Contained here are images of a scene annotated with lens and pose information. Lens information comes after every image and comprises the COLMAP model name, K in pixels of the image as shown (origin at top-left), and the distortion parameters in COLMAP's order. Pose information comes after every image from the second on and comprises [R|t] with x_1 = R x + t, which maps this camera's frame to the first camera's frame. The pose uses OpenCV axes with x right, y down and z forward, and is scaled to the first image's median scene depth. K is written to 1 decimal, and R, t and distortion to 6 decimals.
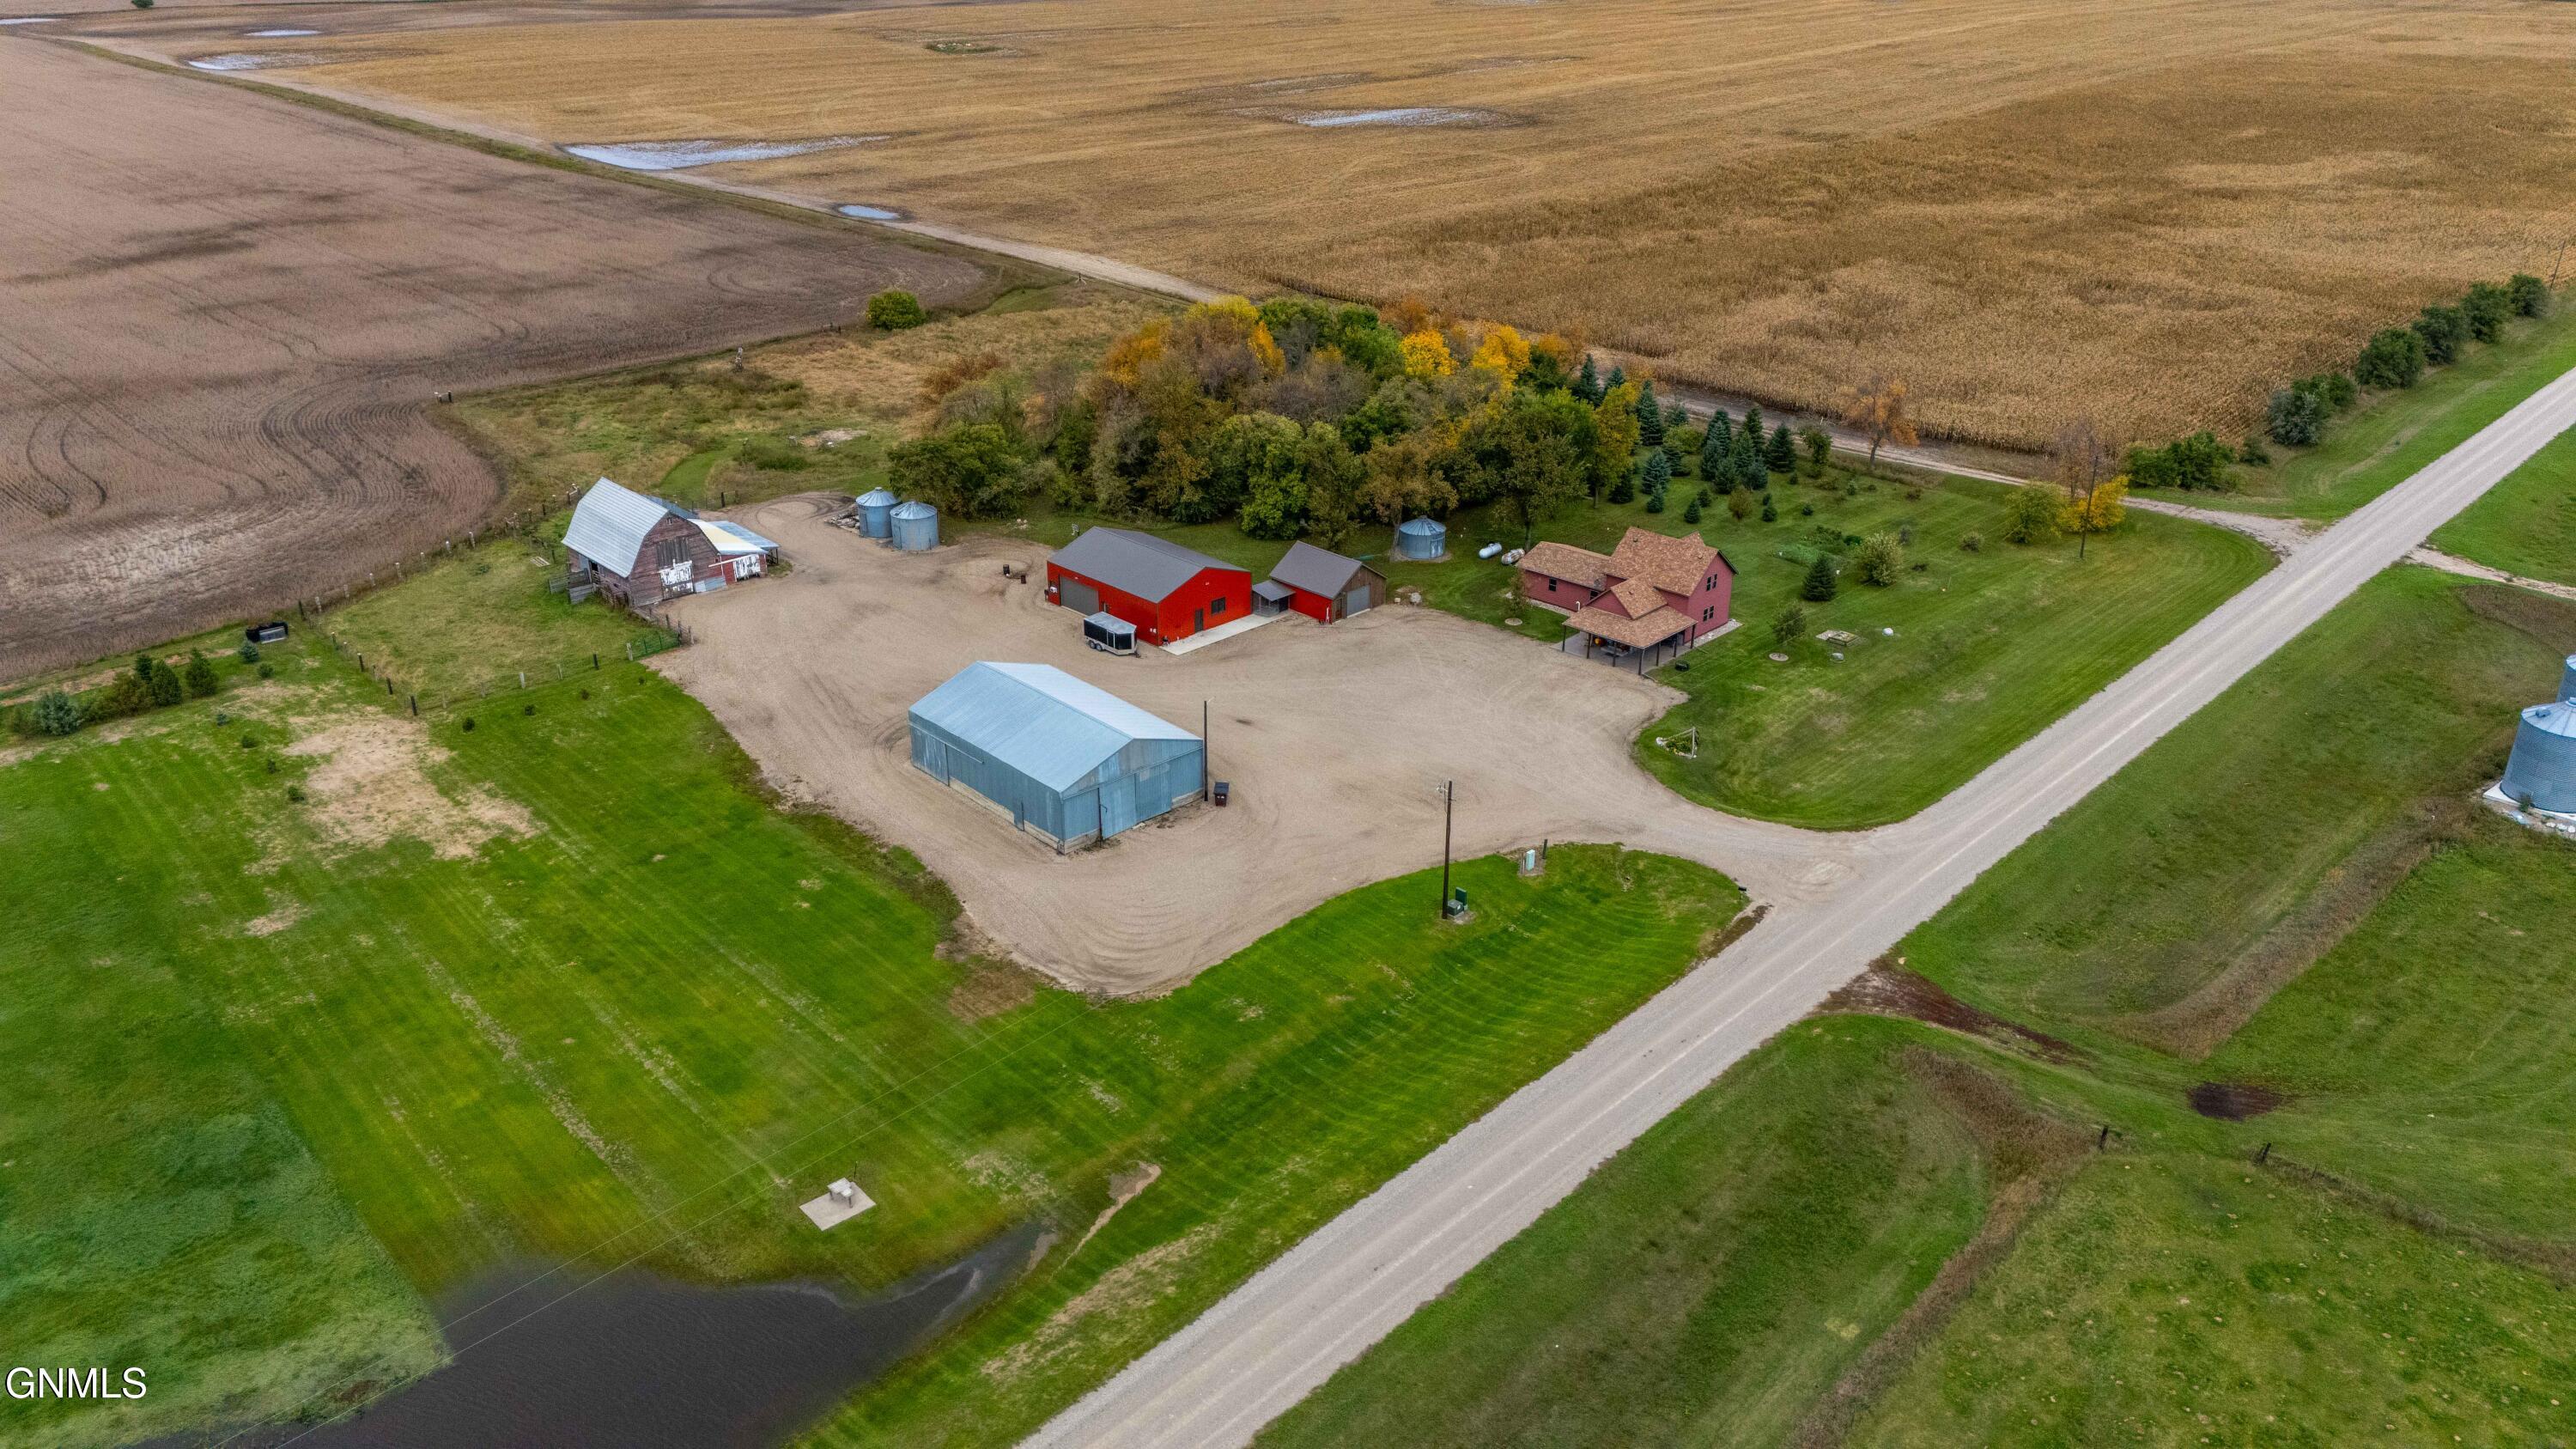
lens RADIAL K [[1884.0, 0, 1292.8], [0, 1884.0, 714.4], [0, 0, 1]] dist [0.083905, -0.078309]
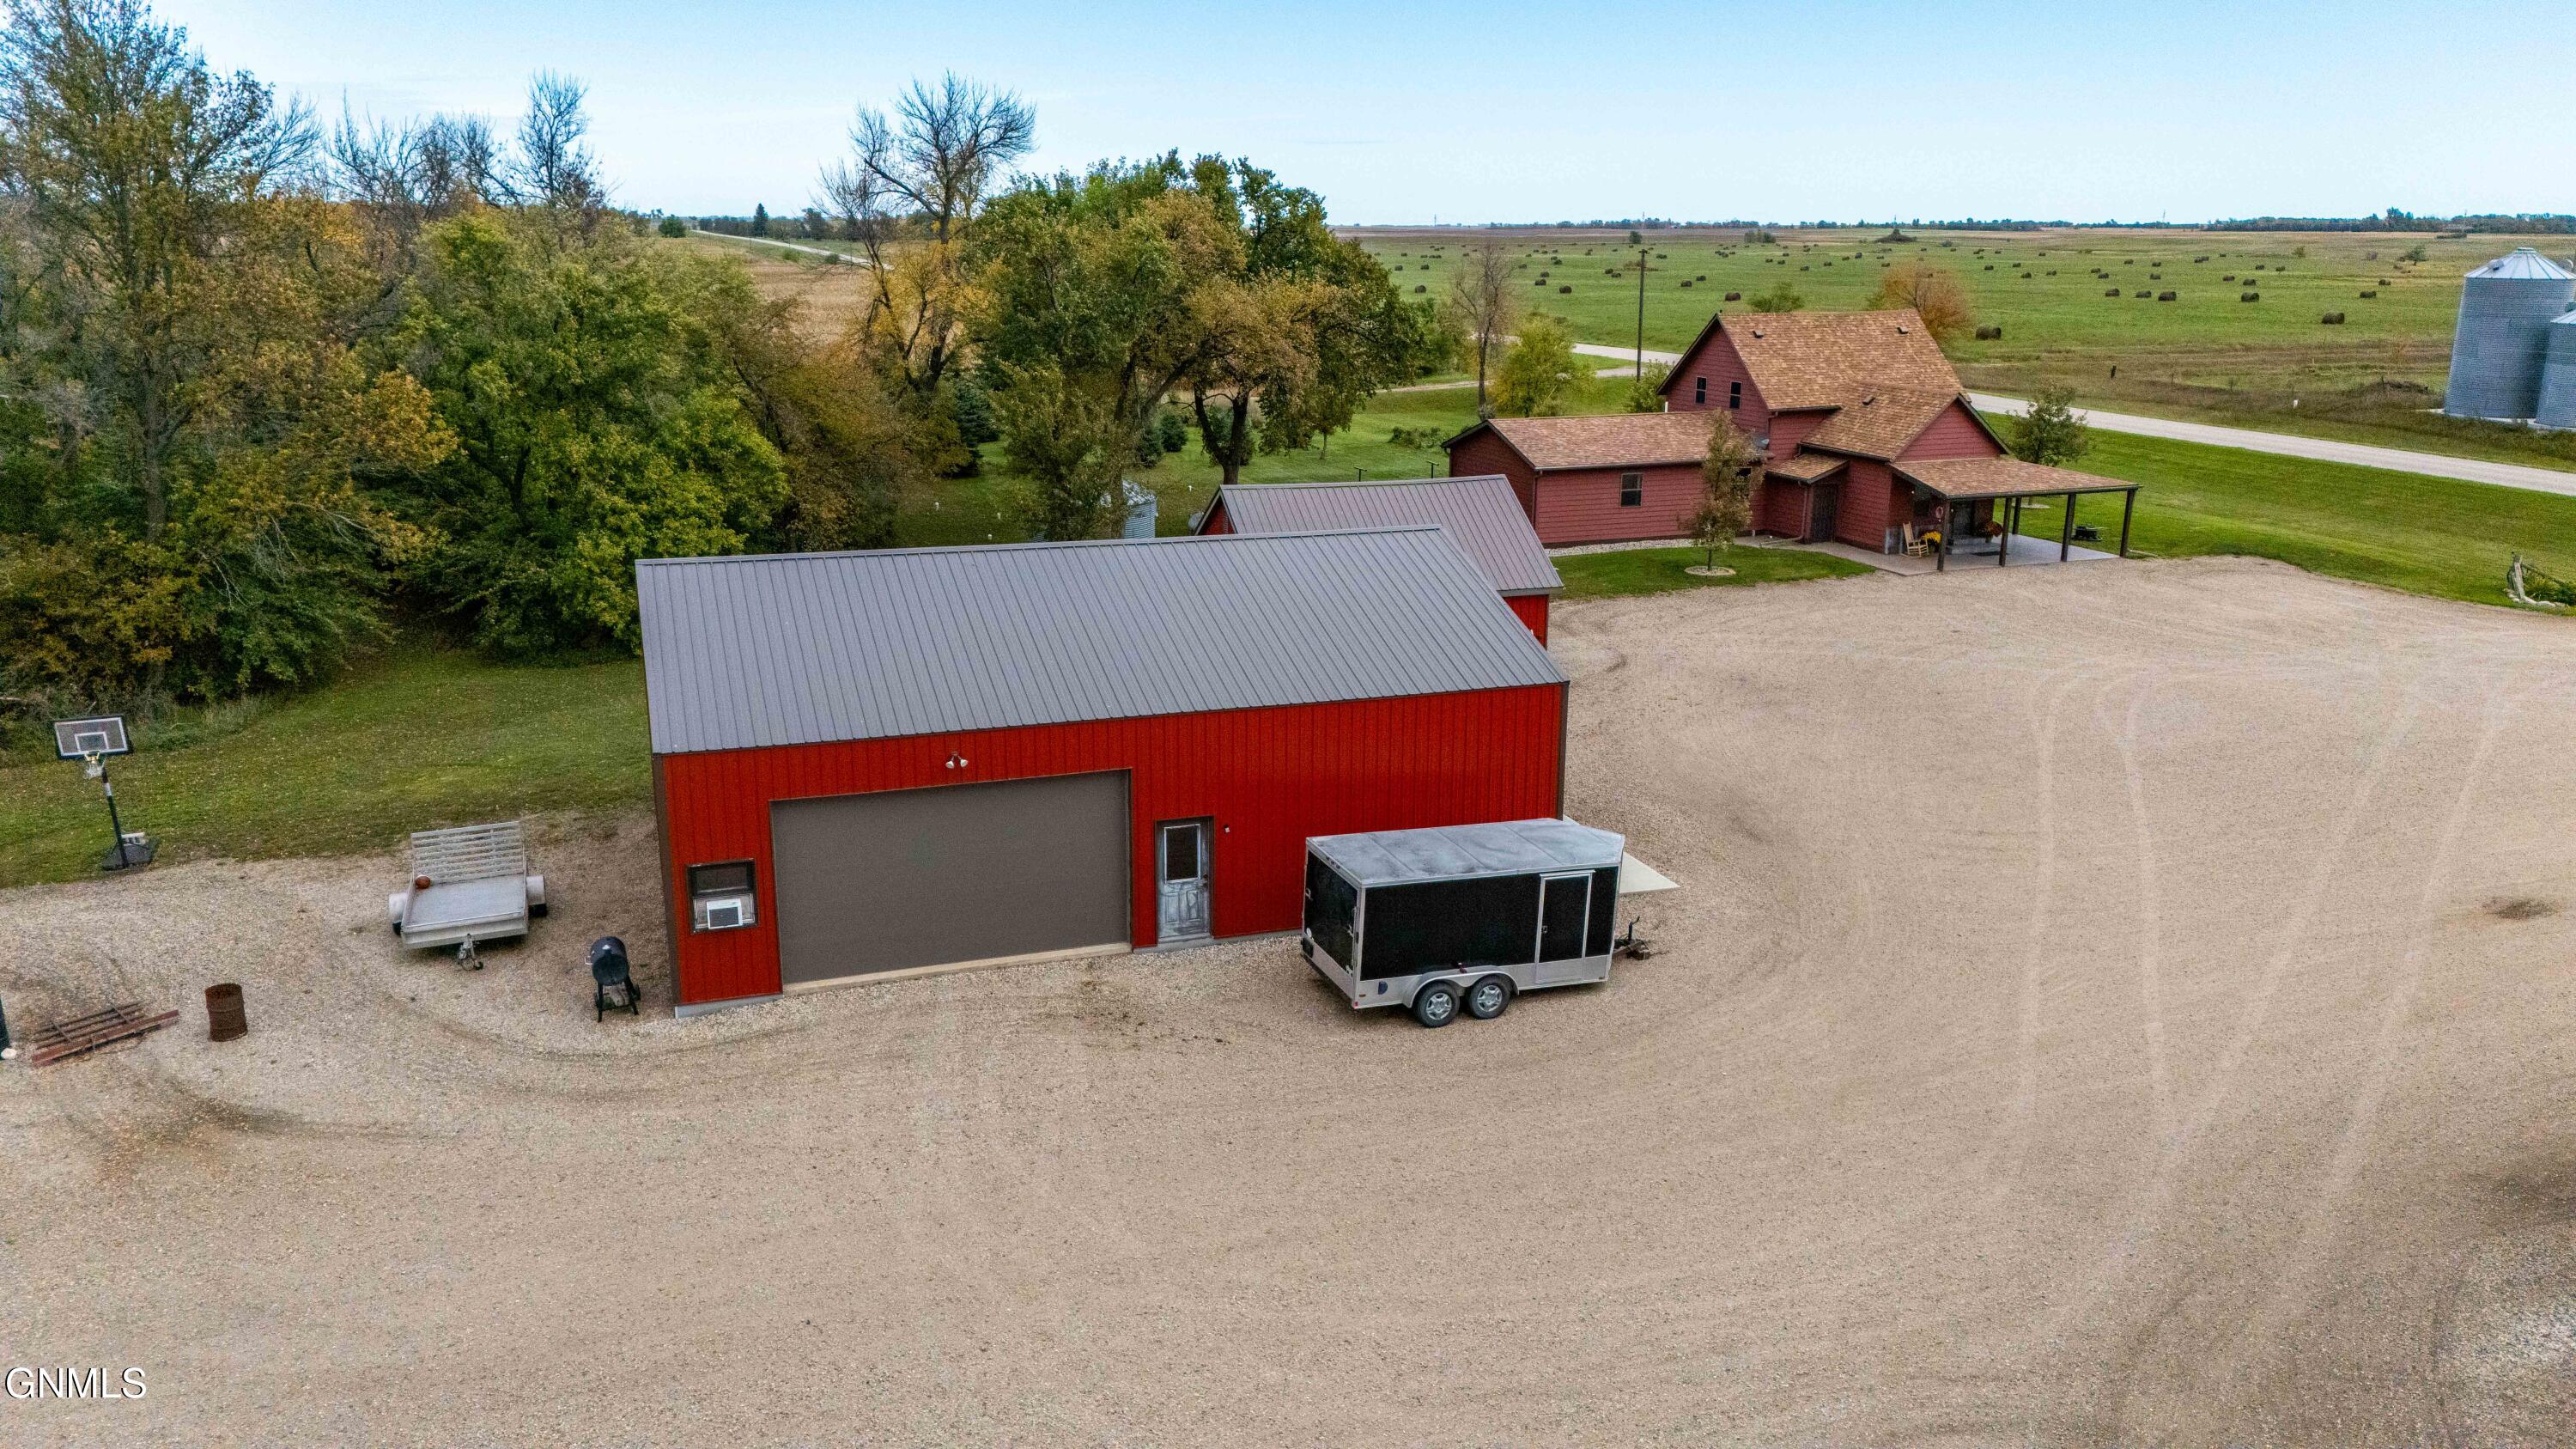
lens RADIAL K [[1884.0, 0, 1292.8], [0, 1884.0, 714.4], [0, 0, 1]] dist [0.083905, -0.078309]
pose [[0.431471, -0.229026, 0.872571, -0.284781], [0.363083, 0.929526, 0.064437, -0.086246], [-0.825835, 0.289013, 0.484219, 1.003513]]
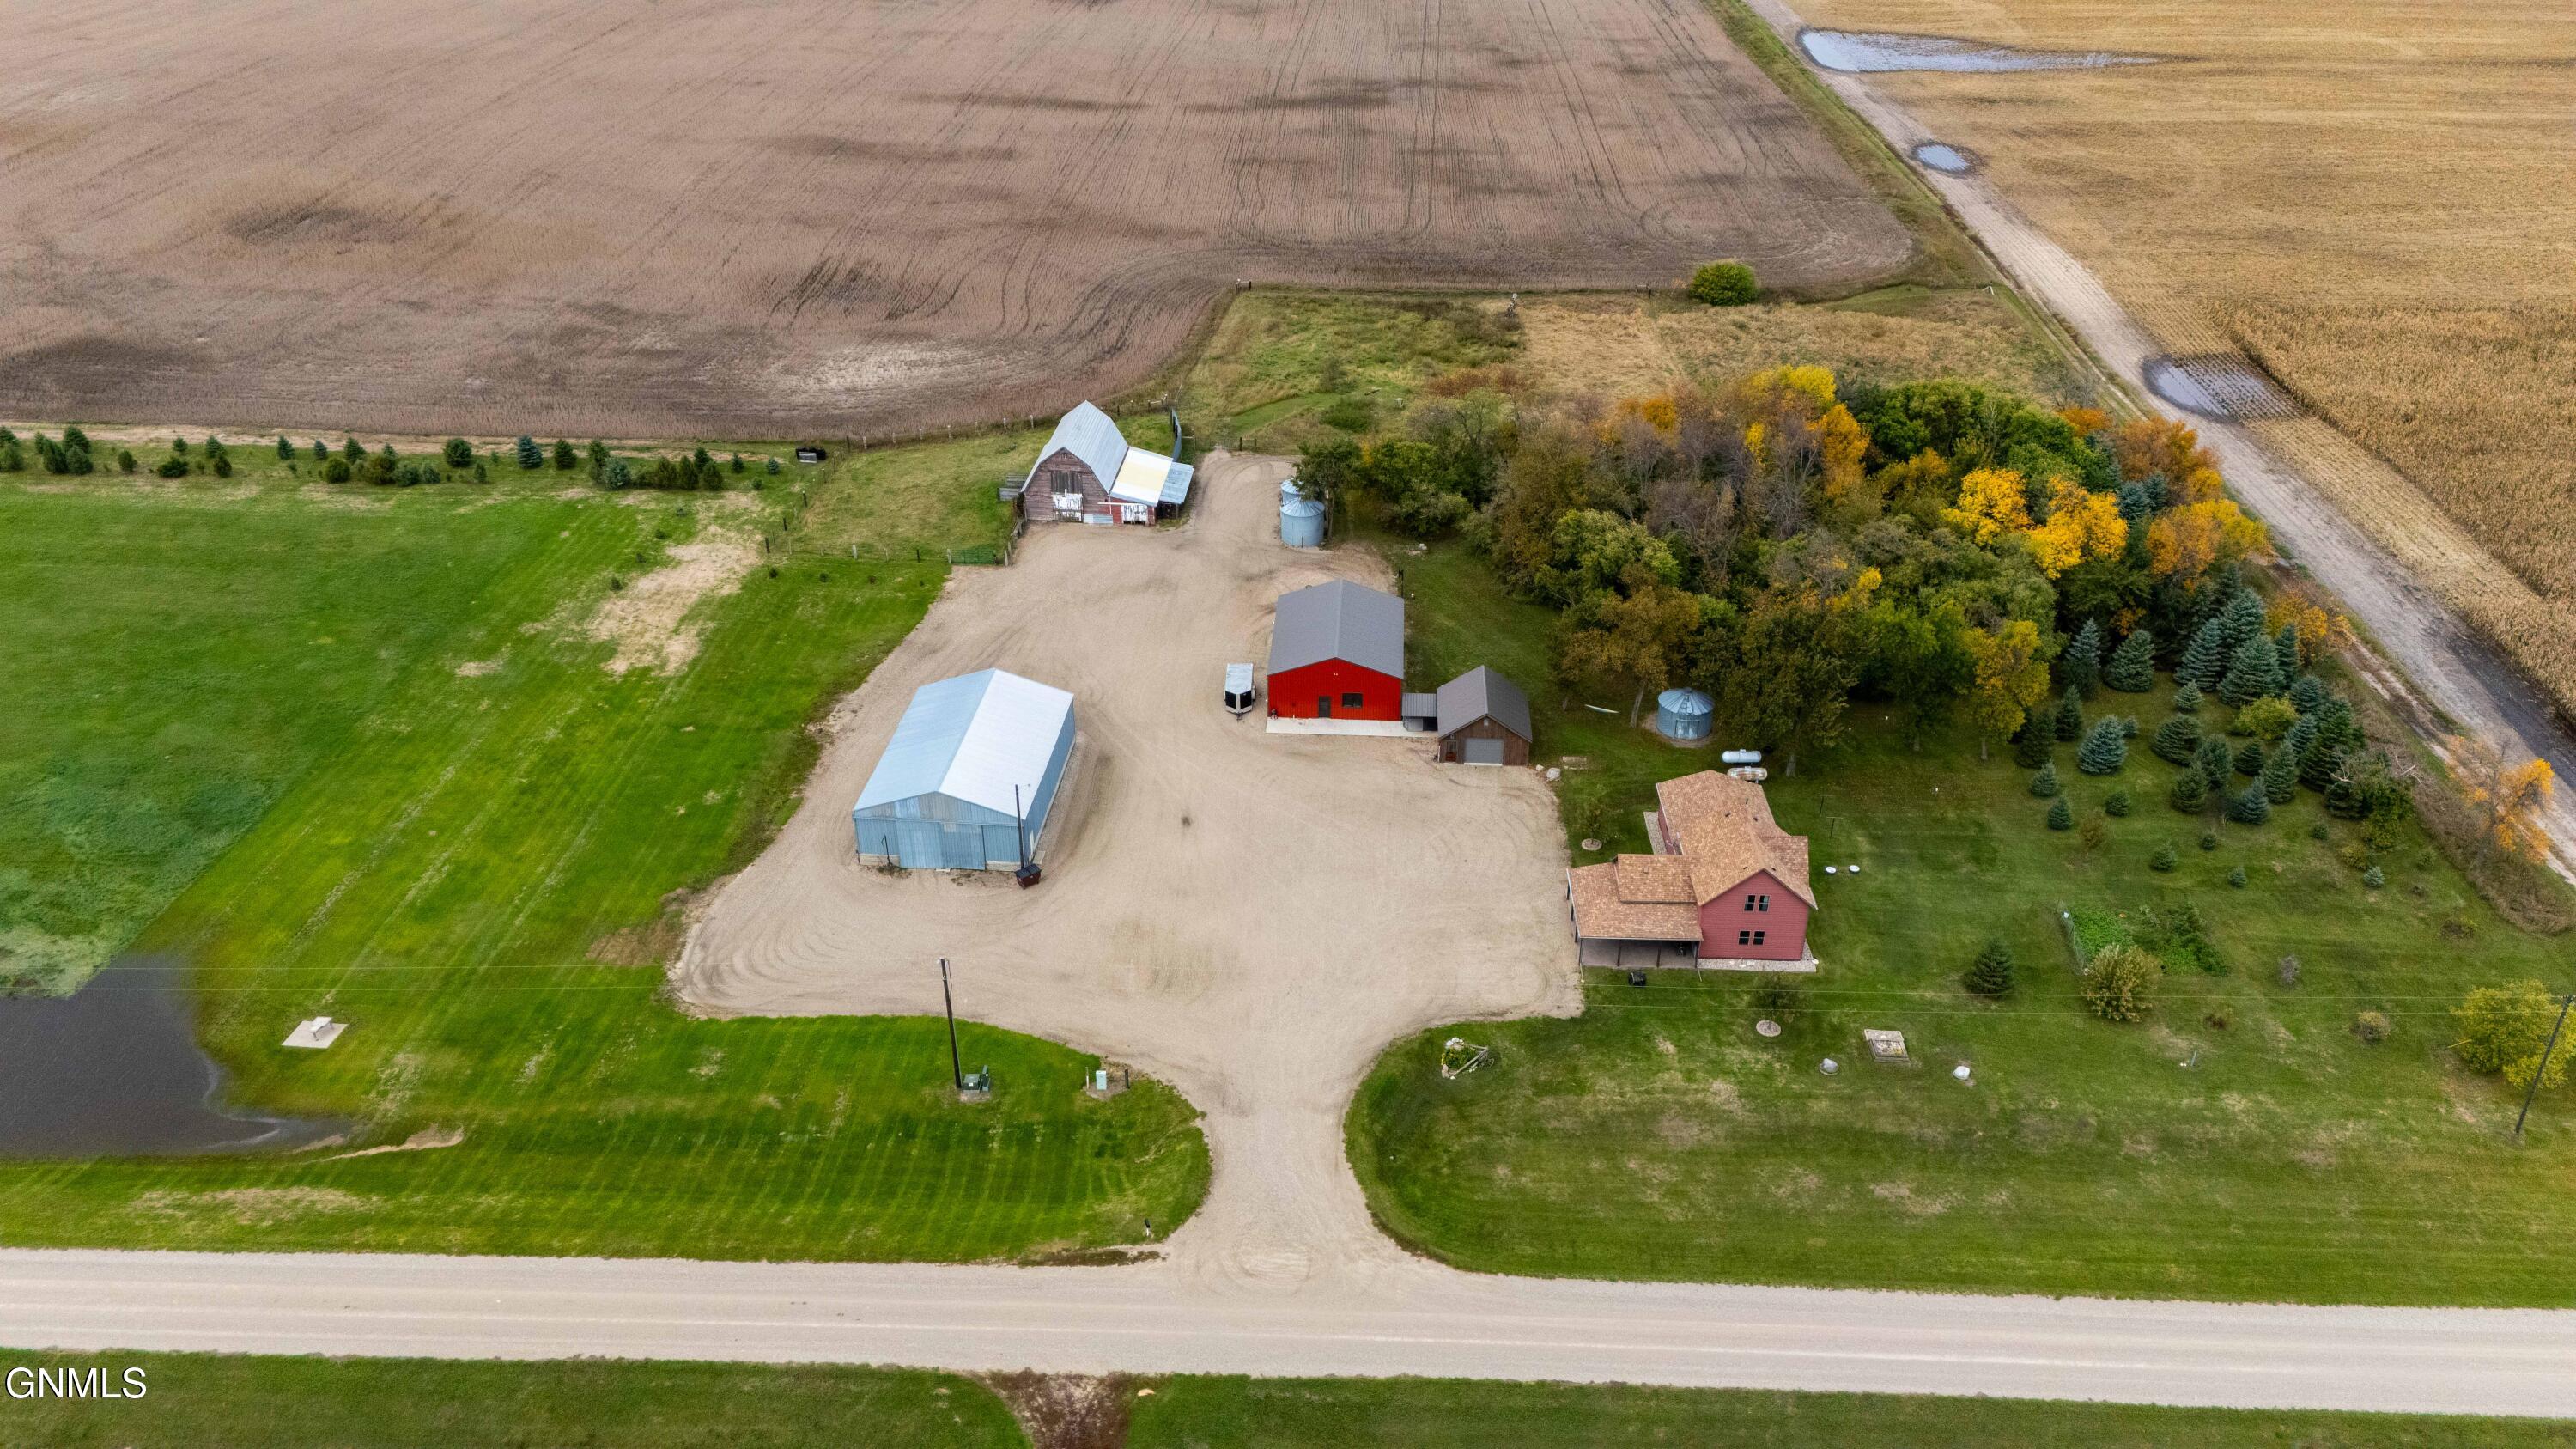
lens RADIAL K [[1884.0, 0, 1292.8], [0, 1884.0, 714.4], [0, 0, 1]] dist [0.083905, -0.078309]
pose [[0.668911, 0.366908, -0.646481, 0.620896], [-0.307603, 0.928364, 0.208614, -0.267905], [0.676712, 0.059316, 0.733855, 0.318737]]
